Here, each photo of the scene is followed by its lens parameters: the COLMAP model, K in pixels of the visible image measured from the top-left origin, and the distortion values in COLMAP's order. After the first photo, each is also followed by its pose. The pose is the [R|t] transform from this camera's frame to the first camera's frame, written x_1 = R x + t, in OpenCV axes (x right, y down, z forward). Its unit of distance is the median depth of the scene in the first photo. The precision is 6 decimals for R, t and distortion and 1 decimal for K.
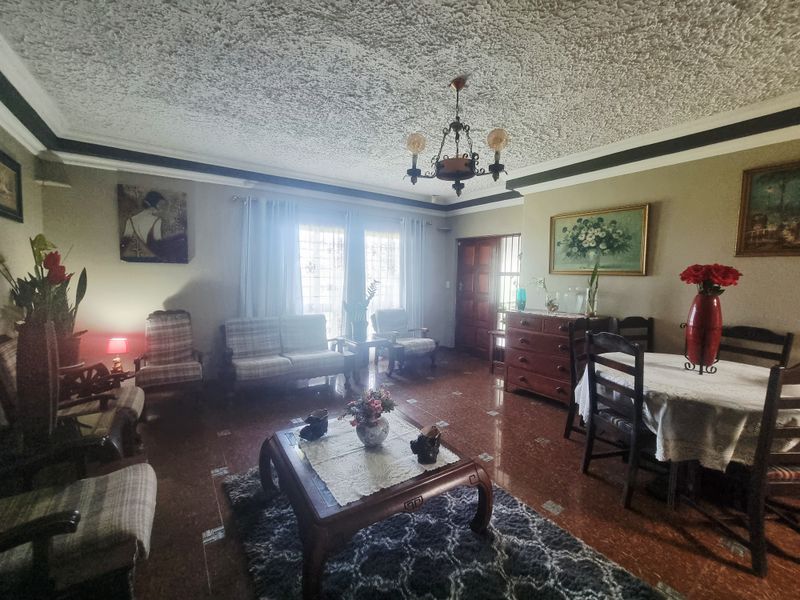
lens RADIAL K [[333.6, 0, 402.6], [0, 333.6, 294.0], [0, 0, 1]] dist [0.007795, -0.000639]
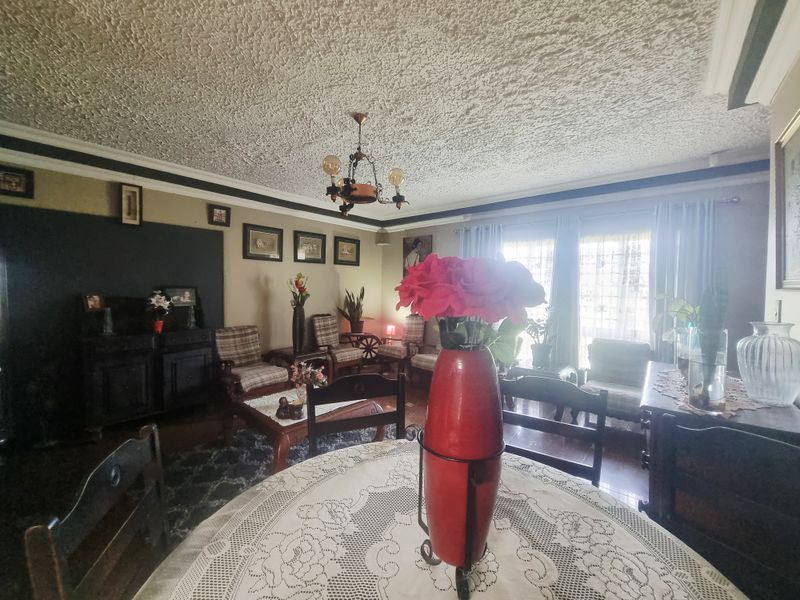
lens RADIAL K [[330.0, 0, 400.0], [0, 330.0, 300.0], [0, 0, 1]] dist [0.000020, -0.000428]
pose [[0.260923, 0.031954, -0.964831, 0.741951], [-0.062747, 0.997900, 0.016081, -0.032097], [0.963318, 0.056344, 0.262380, 0.512584]]
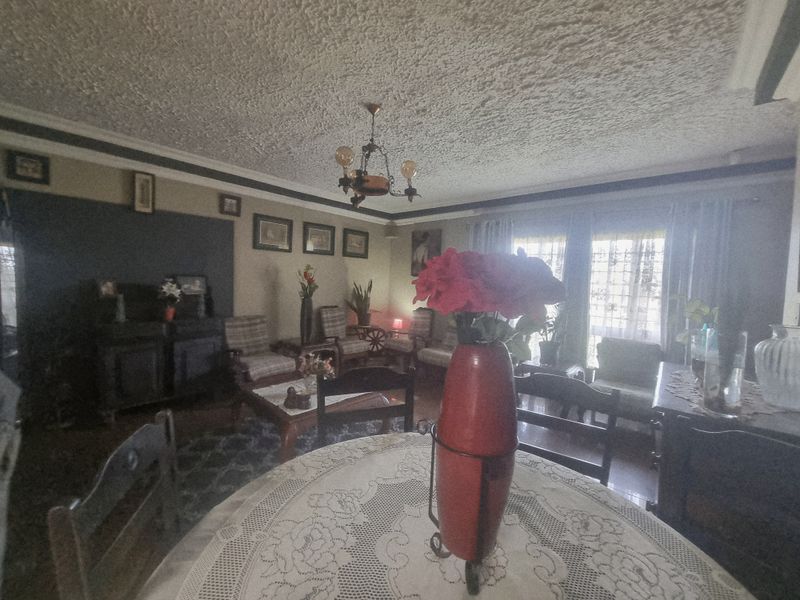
lens RADIAL K [[330.0, 0, 400.0], [0, 330.0, 300.0], [0, 0, 1]] dist [0.000020, -0.000428]
pose [[0.241557, 0.056890, -0.968718, 0.739202], [-0.086452, 0.995572, 0.036910, -0.031602], [0.966528, 0.074832, 0.245406, 0.507021]]
